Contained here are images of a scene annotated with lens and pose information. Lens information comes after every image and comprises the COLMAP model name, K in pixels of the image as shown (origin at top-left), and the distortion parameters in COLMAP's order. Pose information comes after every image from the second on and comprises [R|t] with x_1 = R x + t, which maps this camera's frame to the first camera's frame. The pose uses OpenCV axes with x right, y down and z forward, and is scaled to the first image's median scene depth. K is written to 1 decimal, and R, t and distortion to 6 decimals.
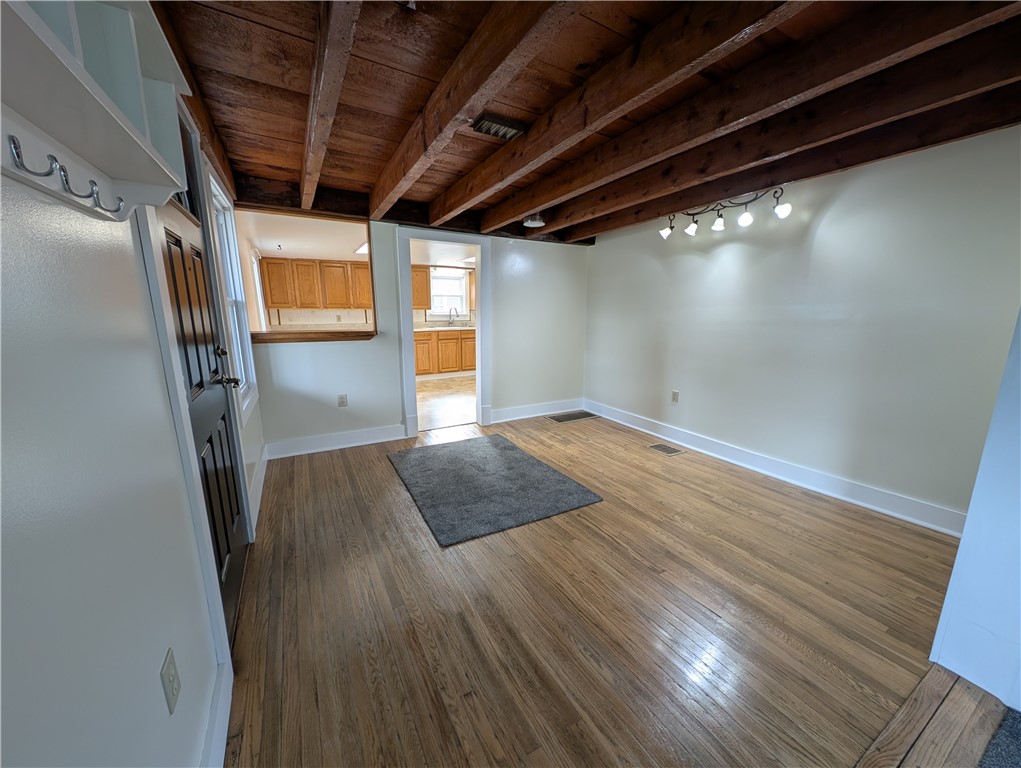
lens RADIAL K [[381.6, 0, 508.7], [0, 381.6, 380.8], [0, 0, 1]] dist [0.002406, 0.000683]
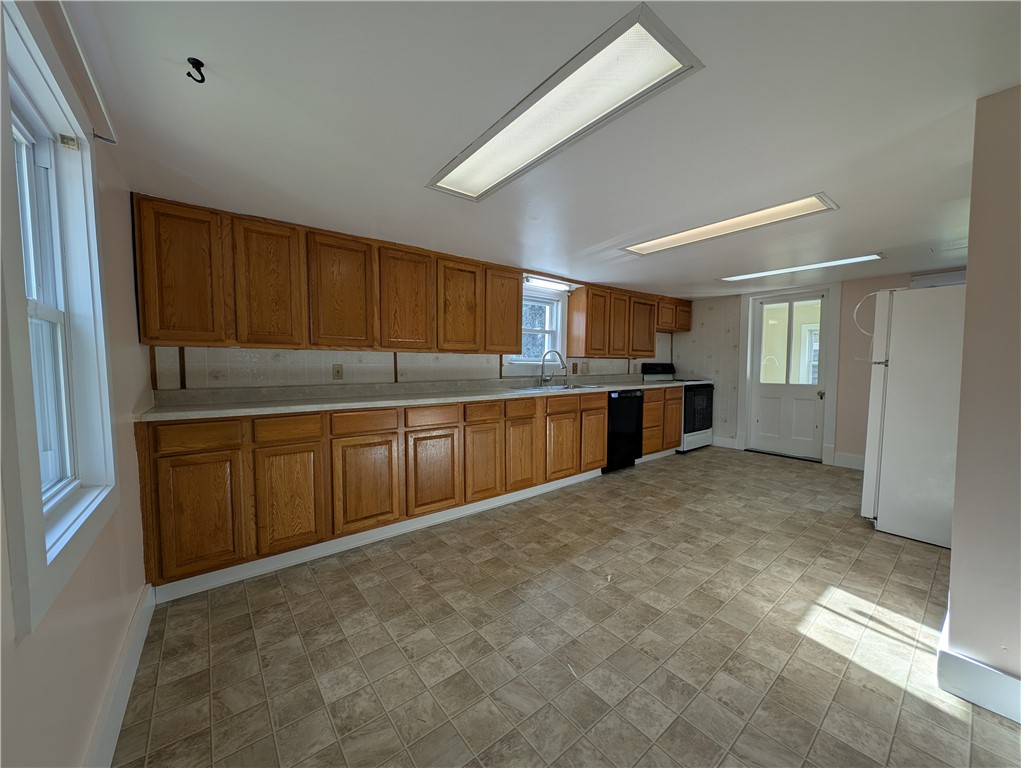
lens RADIAL K [[381.6, 0, 507.0], [0, 381.6, 386.8], [0, 0, 1]] dist [0.002406, 0.000683]
pose [[0.985479, -0.011617, 0.169399, -0.341886], [0.034099, 0.990872, -0.130419, -0.086325], [-0.166338, 0.134302, 0.976880, 0.567530]]
